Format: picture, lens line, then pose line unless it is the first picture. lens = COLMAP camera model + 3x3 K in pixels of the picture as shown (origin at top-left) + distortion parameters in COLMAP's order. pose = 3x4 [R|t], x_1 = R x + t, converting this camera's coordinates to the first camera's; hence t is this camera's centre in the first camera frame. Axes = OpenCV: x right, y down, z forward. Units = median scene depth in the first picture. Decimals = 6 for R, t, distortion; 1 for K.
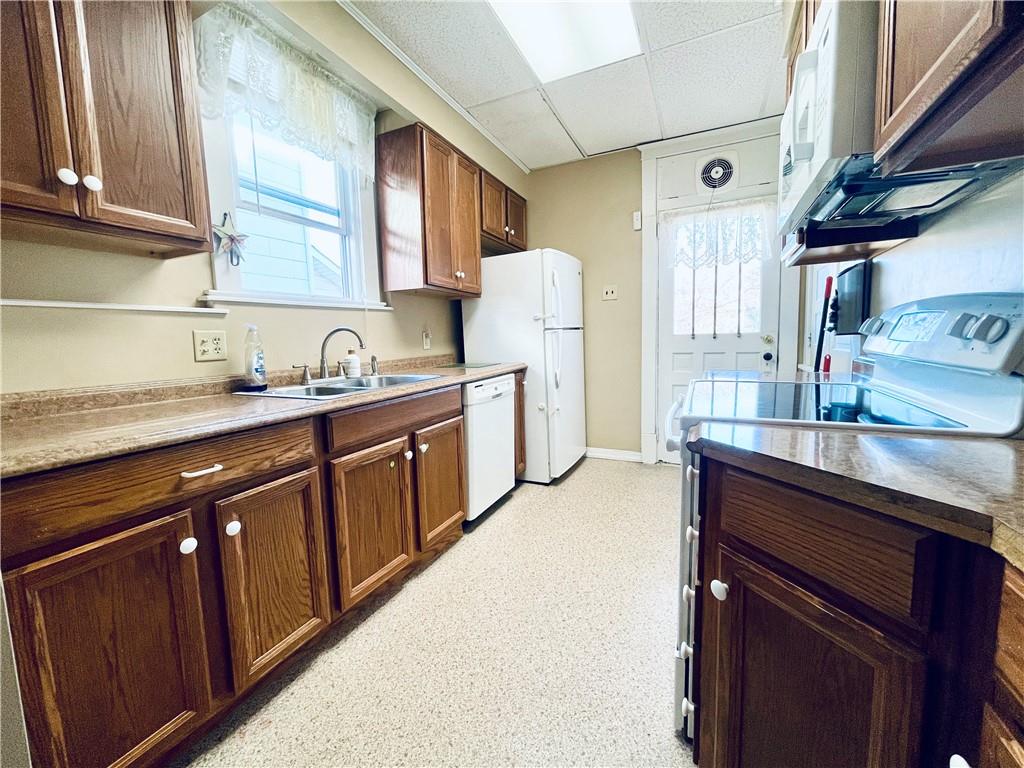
lens RADIAL K [[413.6, 0, 504.9], [0, 413.6, 378.8], [0, 0, 1]] dist [-0.000320, -0.000046]
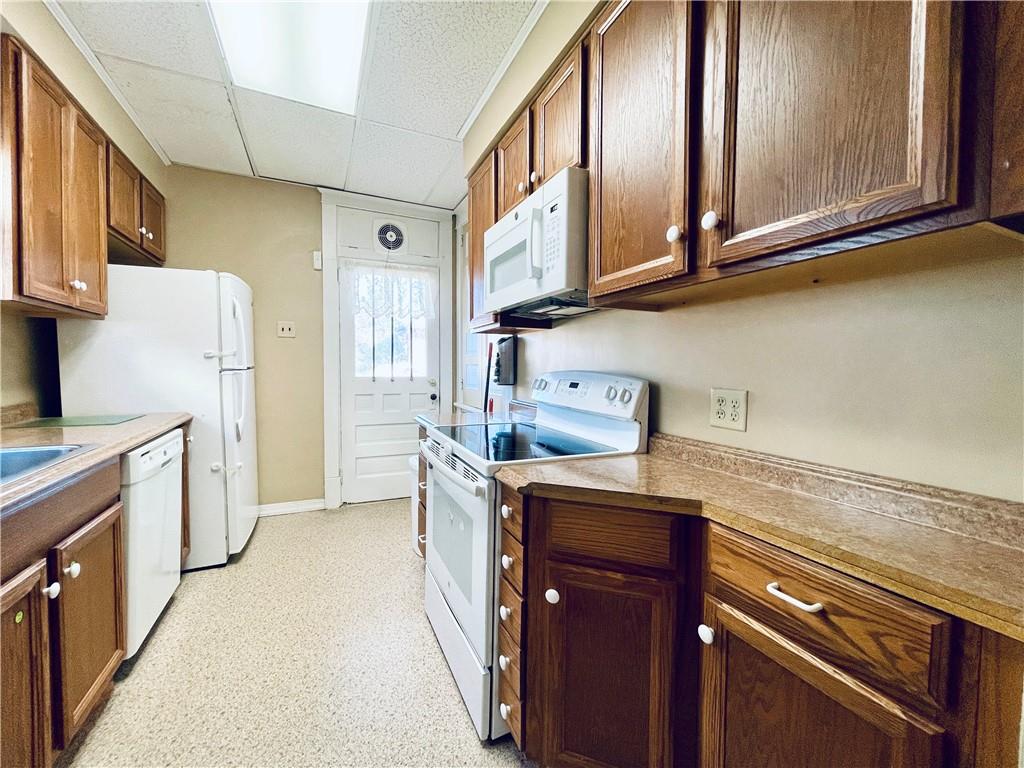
lens RADIAL K [[413.6, 0, 504.9], [0, 413.6, 378.8], [0, 0, 1]] dist [-0.000320, -0.000046]
pose [[0.636151, 0.009249, 0.771509, -0.176964], [0.046917, 0.997614, -0.050646, -0.036640], [-0.770137, 0.068415, 0.634200, 0.064469]]
